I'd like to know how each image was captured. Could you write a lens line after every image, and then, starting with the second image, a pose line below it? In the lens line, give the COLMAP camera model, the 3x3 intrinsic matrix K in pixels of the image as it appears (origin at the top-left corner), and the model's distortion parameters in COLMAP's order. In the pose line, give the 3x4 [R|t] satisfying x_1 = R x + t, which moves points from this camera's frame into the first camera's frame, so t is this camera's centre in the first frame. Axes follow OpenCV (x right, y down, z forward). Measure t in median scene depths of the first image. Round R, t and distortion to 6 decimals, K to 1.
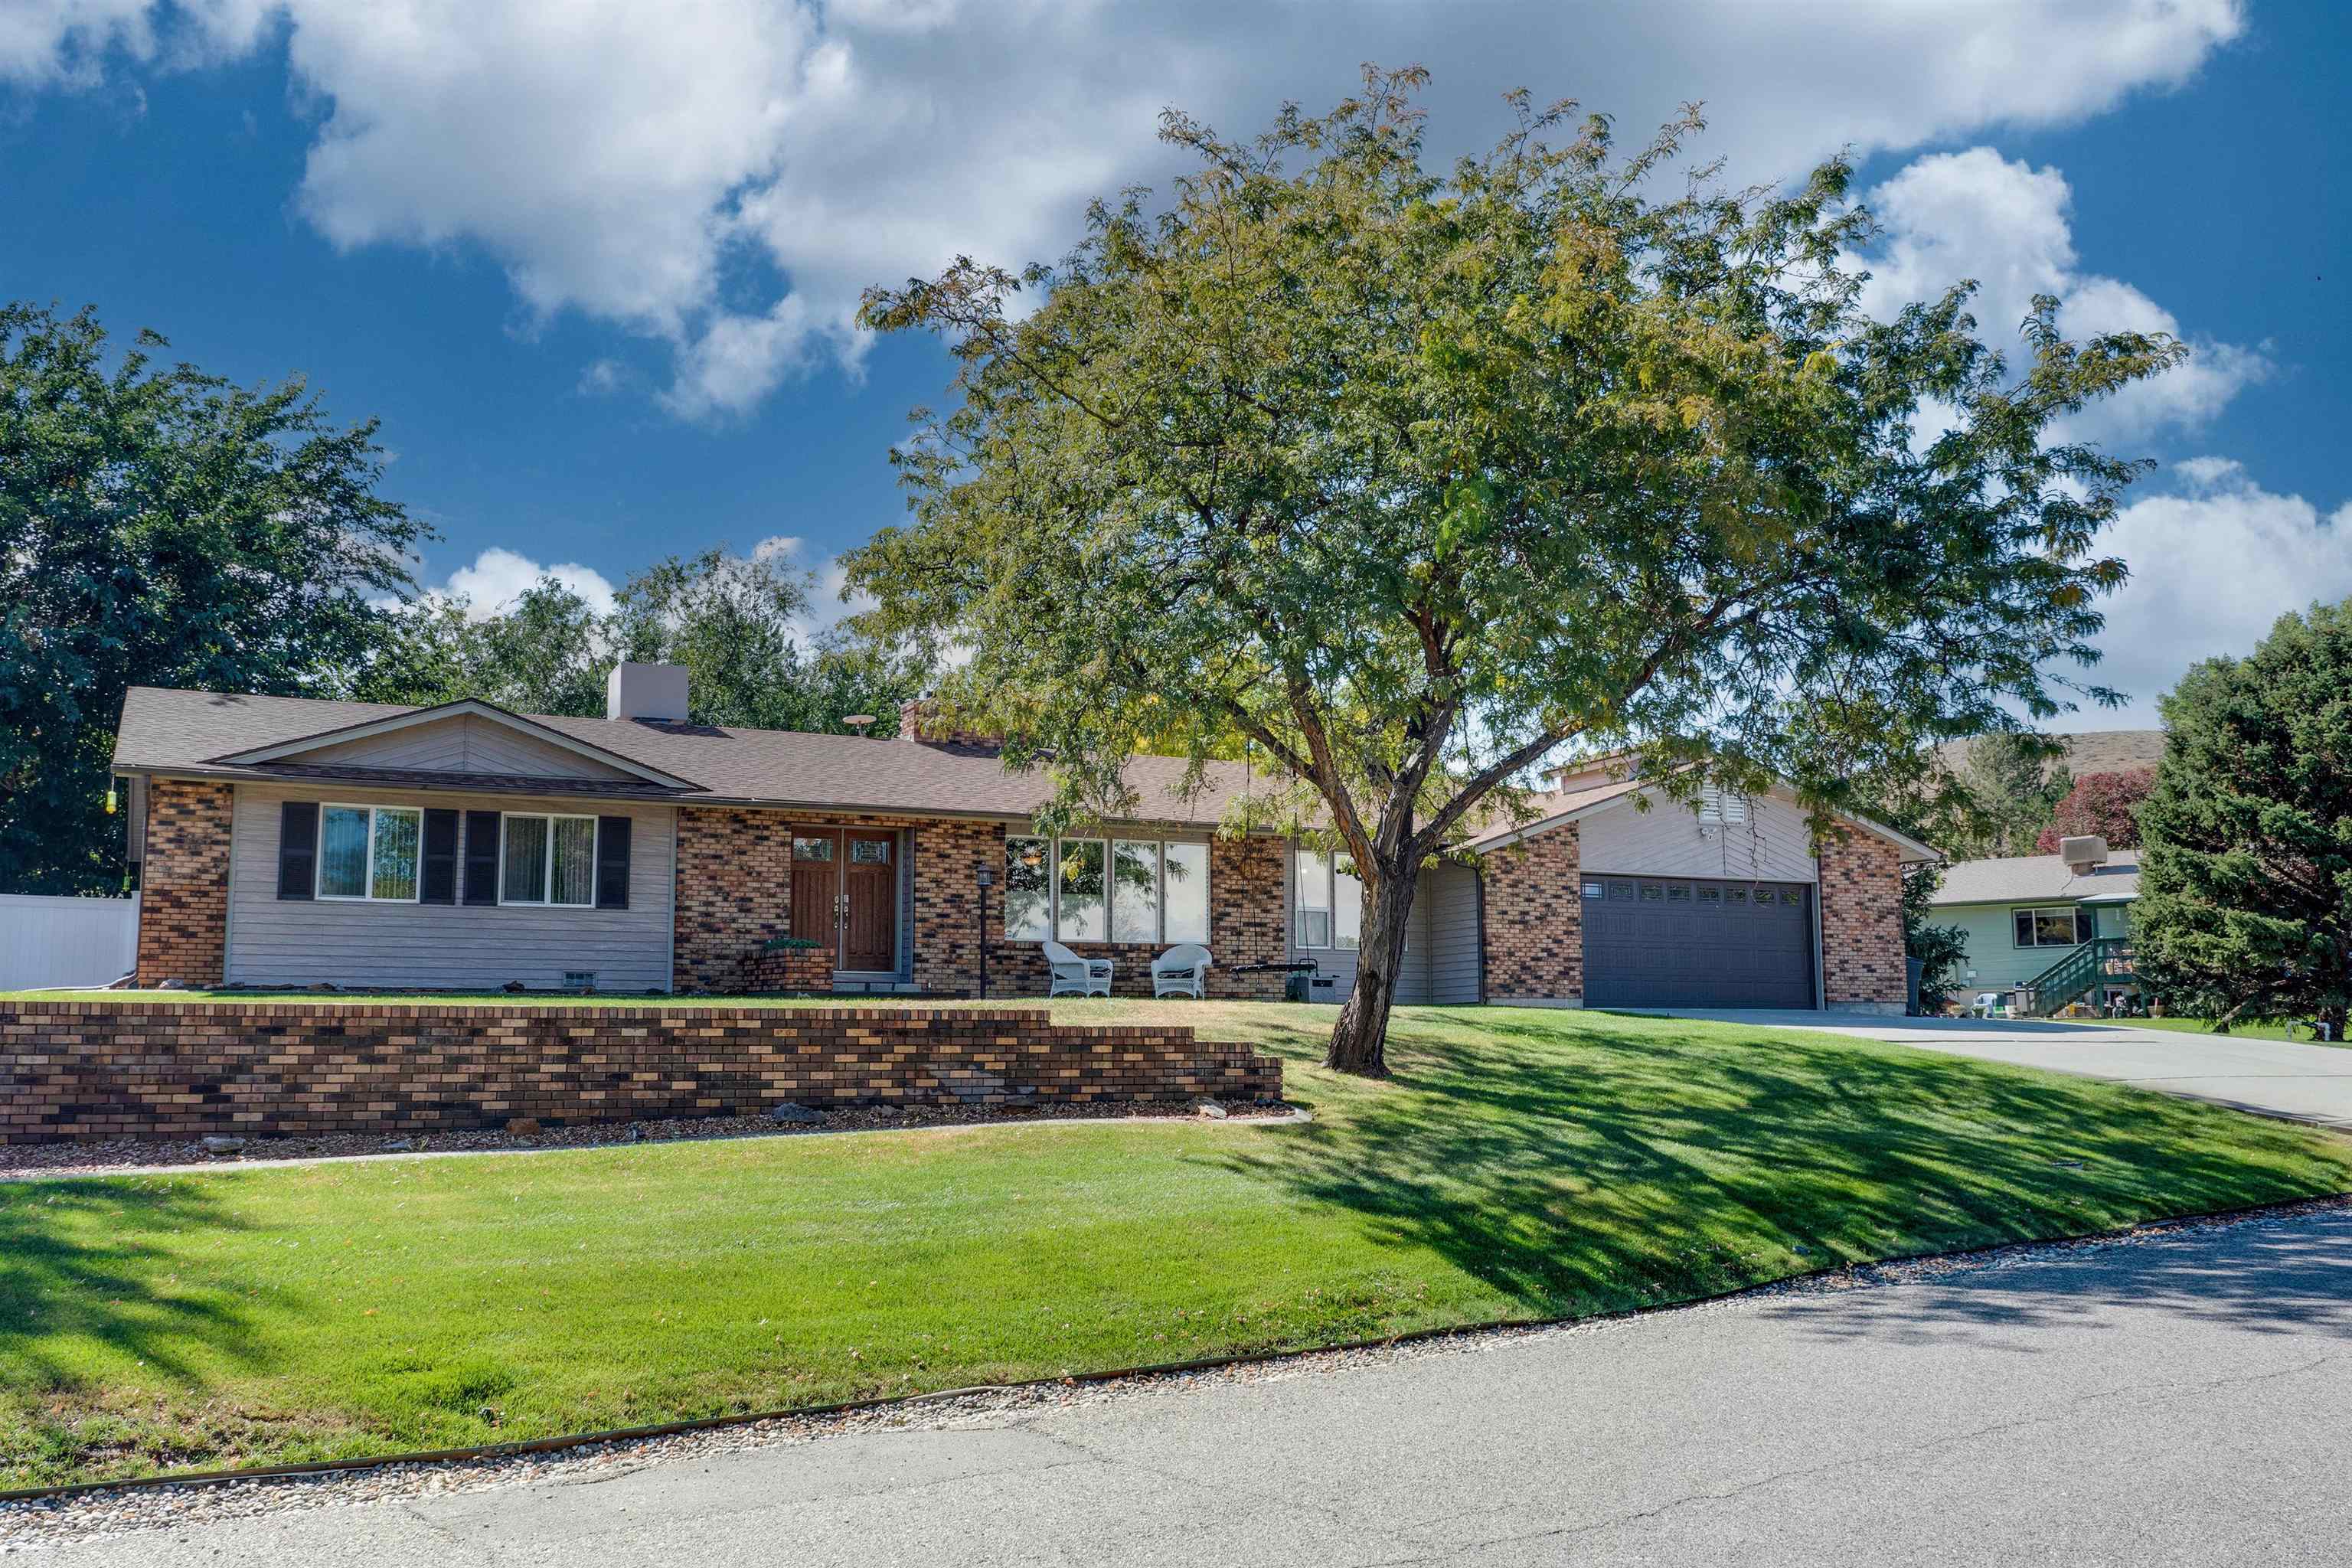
lens RADIAL K [[1669.2, 0, 1176.0], [0, 1669.2, 784.0], [0, 0, 1]] dist [-0.001810, -0.000002]
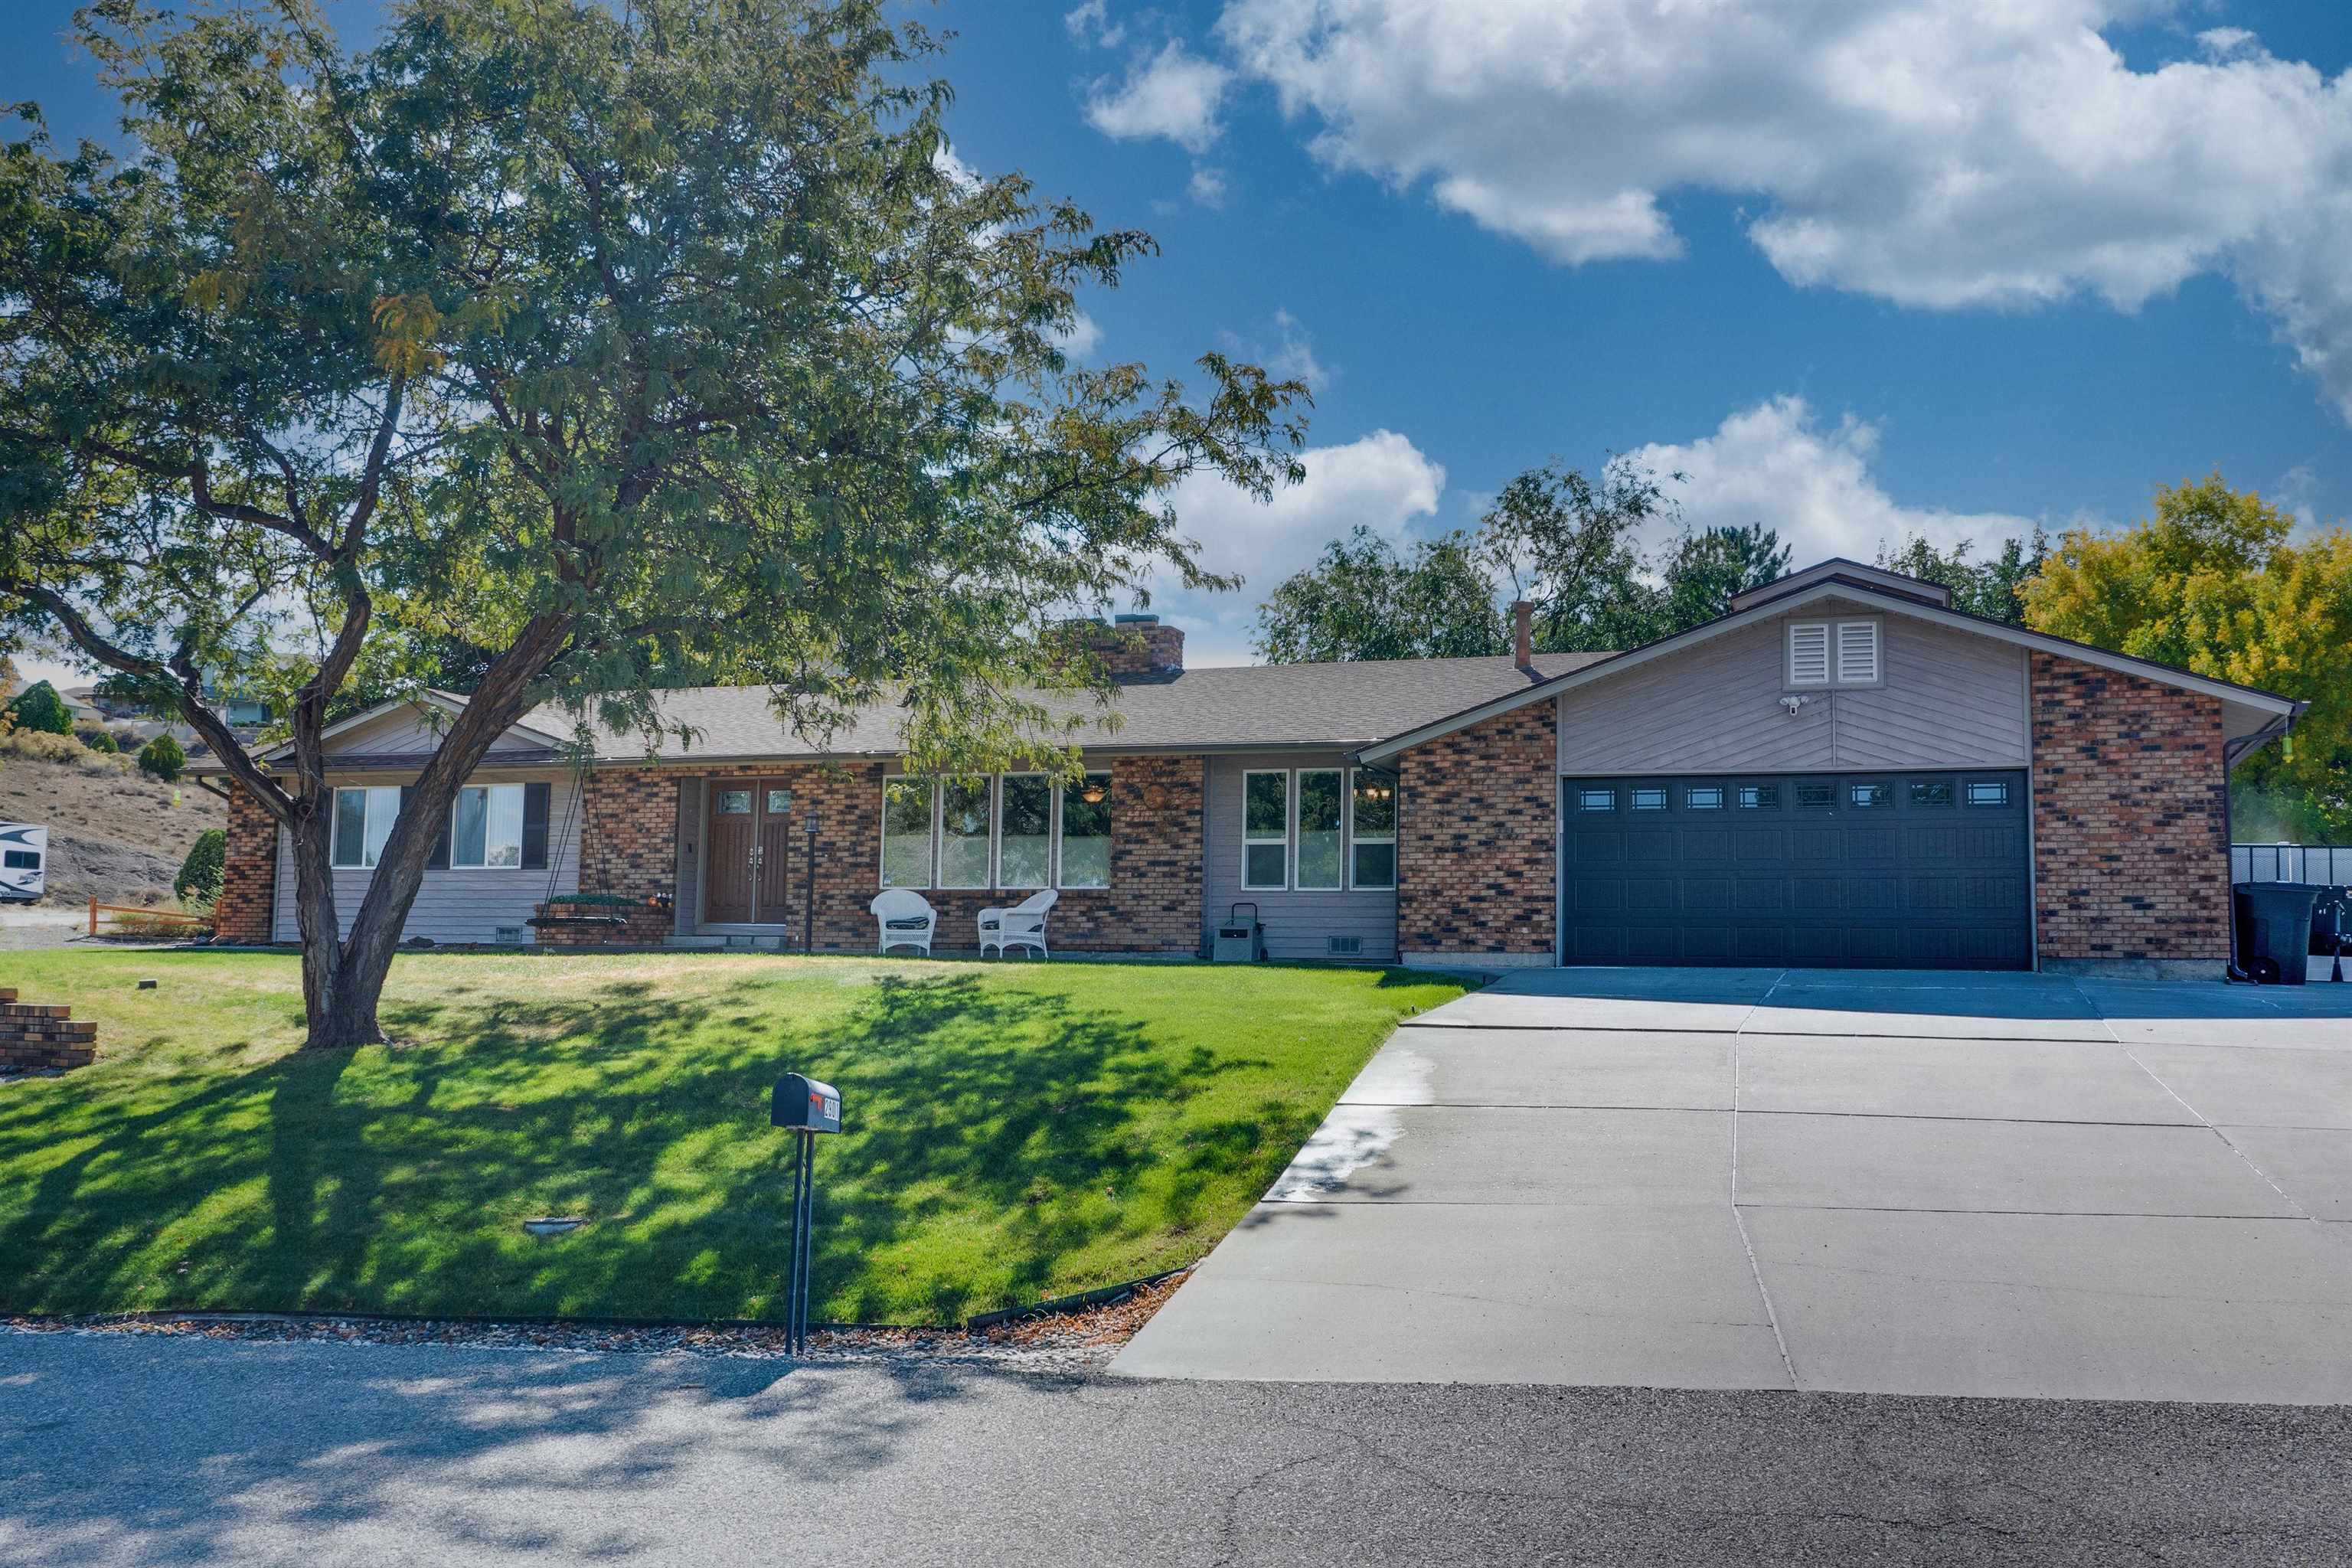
lens RADIAL K [[1748.5, 0, 1161.6], [0, 1748.5, 780.2], [0, 0, 1]] dist [-0.004816, 0.003382]
pose [[0.782534, -0.058929, -0.619813, 0.628669], [0.080665, 0.996716, 0.007079, 0.039194], [0.617360, -0.055537, 0.784718, 0.340369]]
